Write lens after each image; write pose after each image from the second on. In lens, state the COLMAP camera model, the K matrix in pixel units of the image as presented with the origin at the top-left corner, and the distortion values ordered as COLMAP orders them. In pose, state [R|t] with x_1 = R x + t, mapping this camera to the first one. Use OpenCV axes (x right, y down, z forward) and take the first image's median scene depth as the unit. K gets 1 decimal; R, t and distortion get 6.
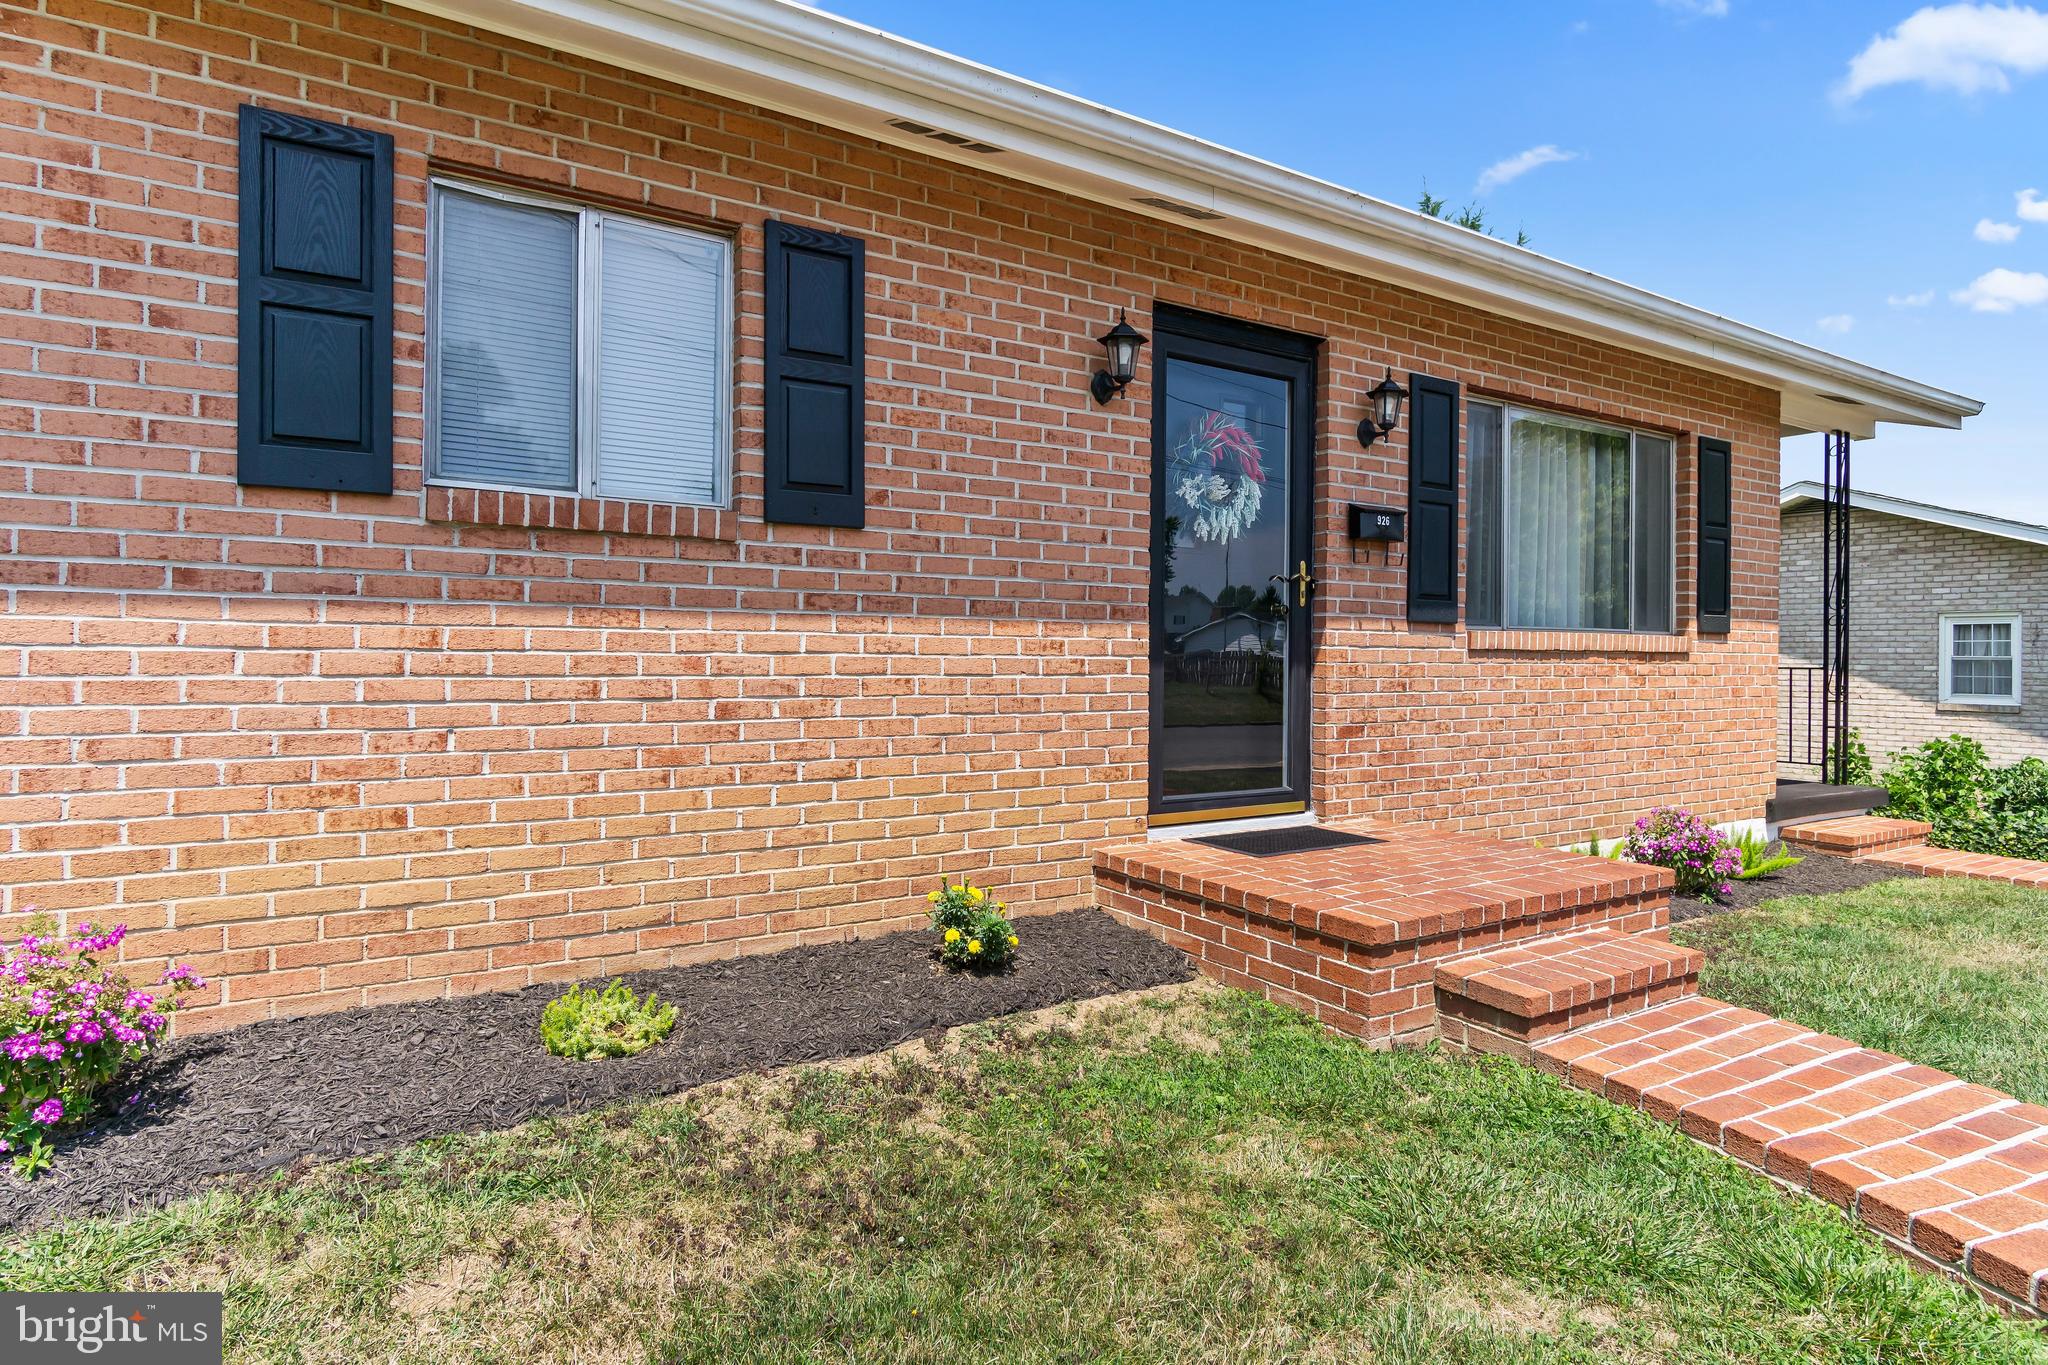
lens RADIAL K [[1114.5, 0, 996.6], [0, 1114.5, 654.0], [0, 0, 1]] dist [-0.005271, -0.001014]
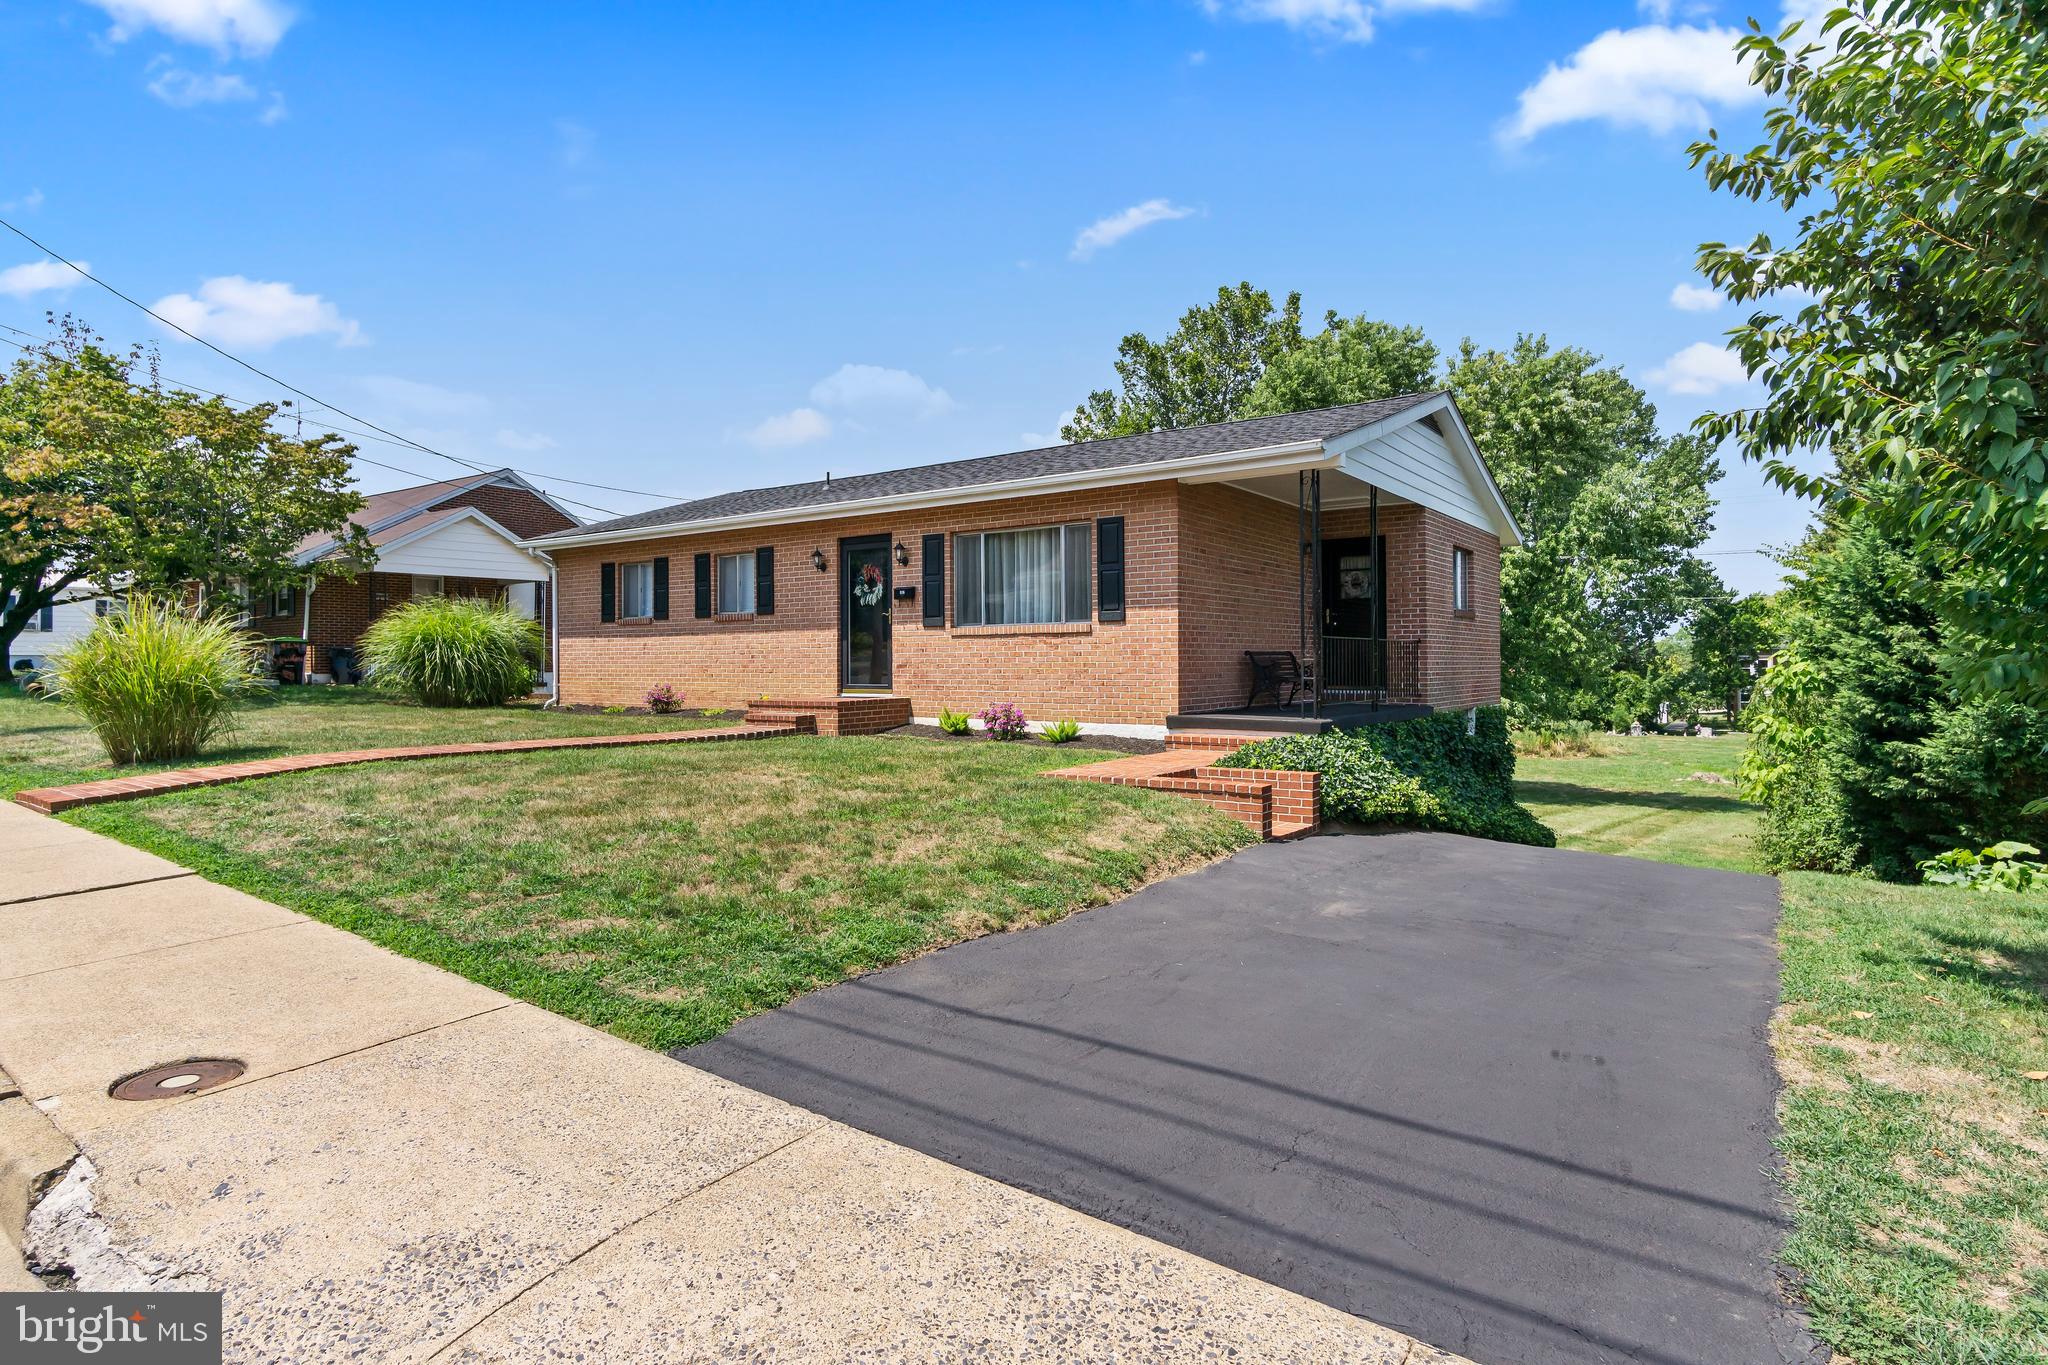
lens RADIAL K [[1056.9, 0, 990.8], [0, 1056.9, 648.1], [0, 0, 1]] dist [-0.001900, -0.000276]
pose [[0.374448, -0.020811, -0.927014, 3.338496], [0.011201, 0.999777, -0.017920, 0.085411], [0.927180, -0.003674, 0.374597, 0.217665]]
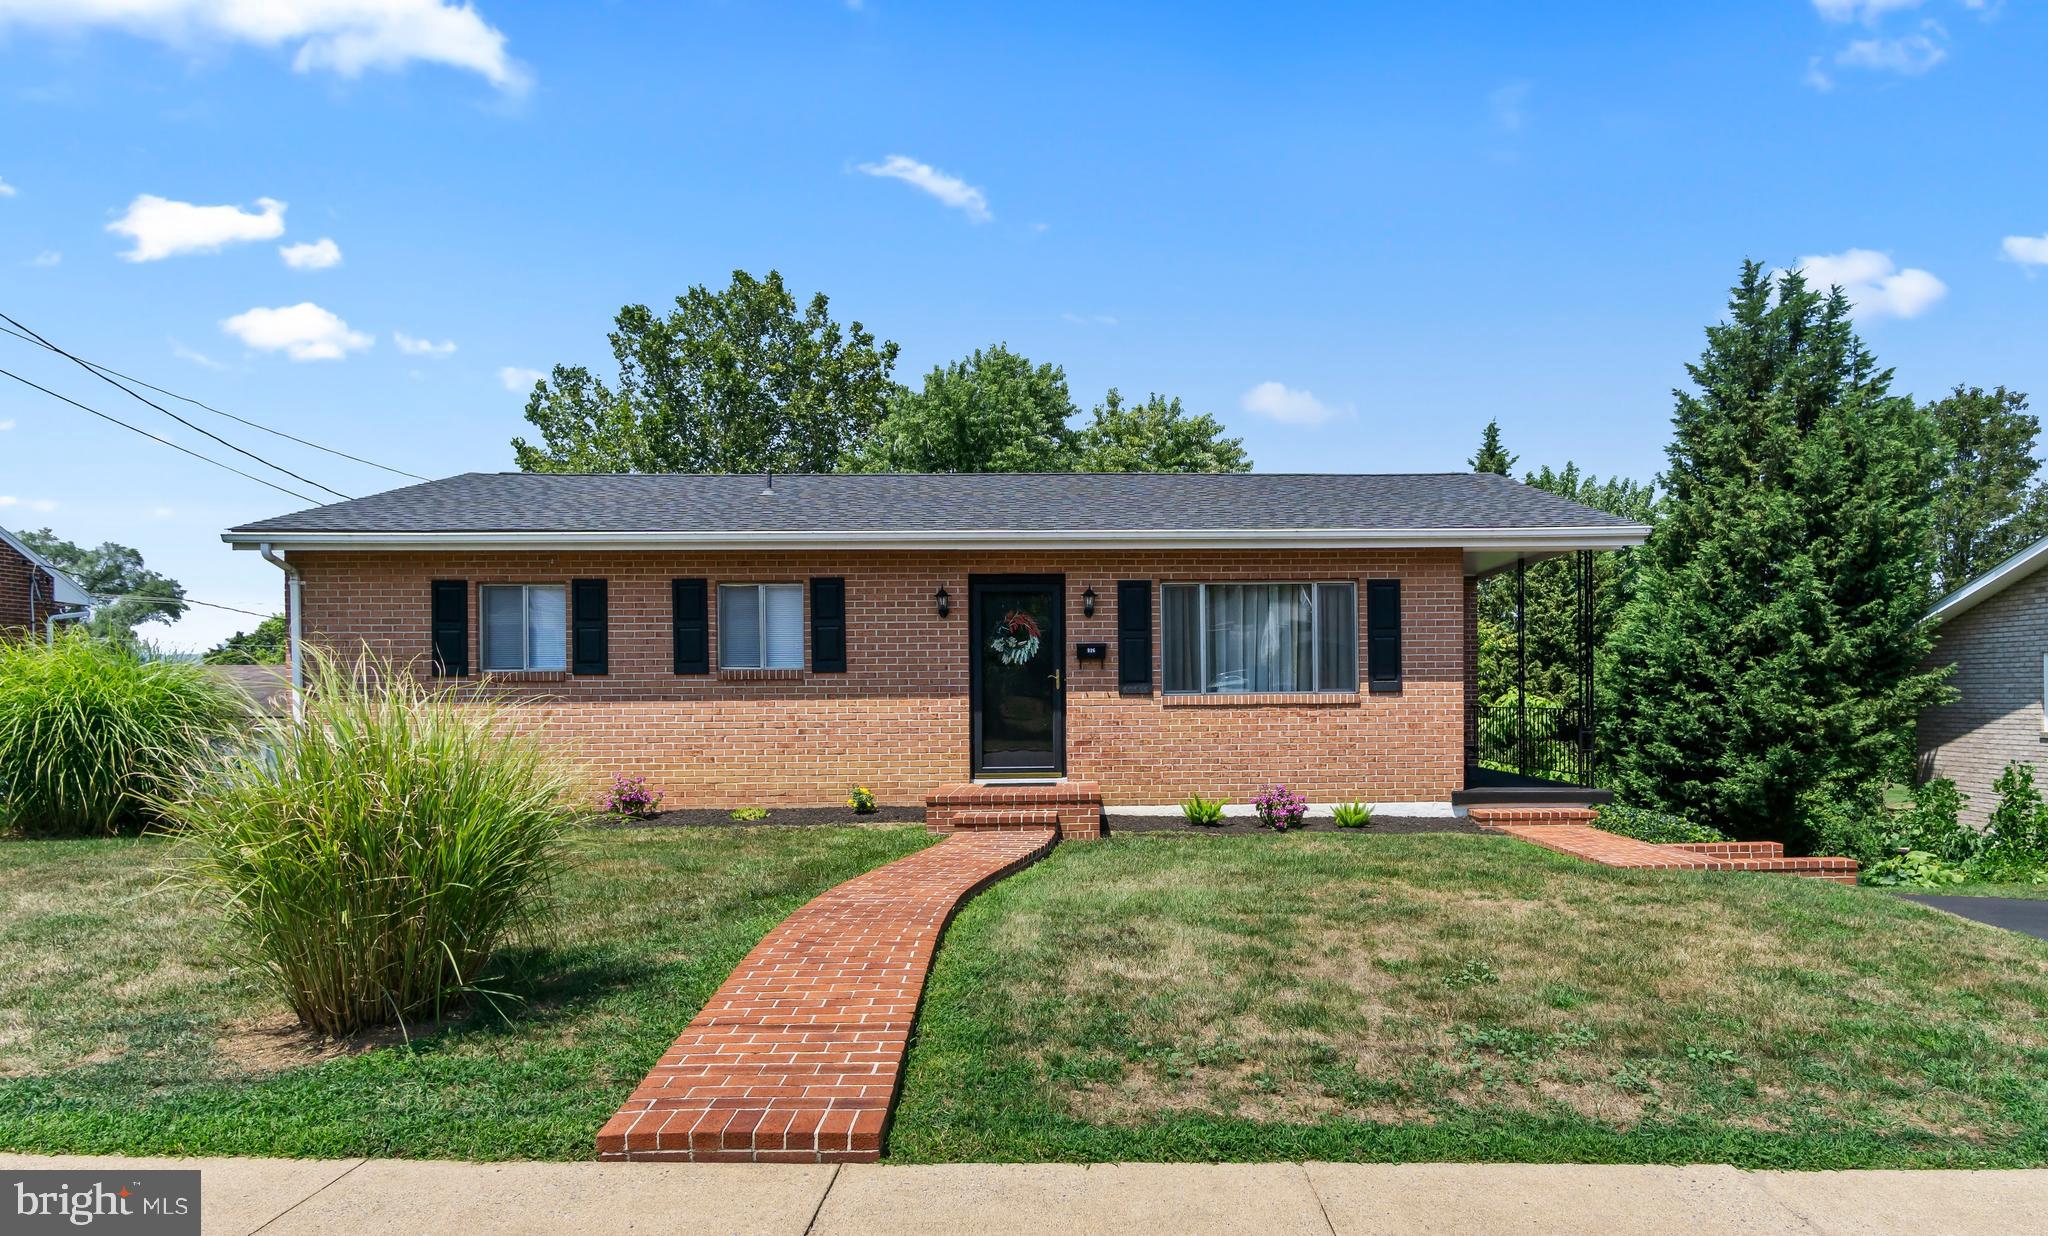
lens RADIAL K [[1187.4, 0, 1104.6], [0, 1187.4, 707.3], [0, 0, 1]] dist [-0.004868, 0.000052]
pose [[0.865063, -0.011411, -0.501533, 1.796427], [0.017567, 0.999817, 0.007553, -0.023968], [0.501355, -0.015344, 0.865105, -1.232945]]
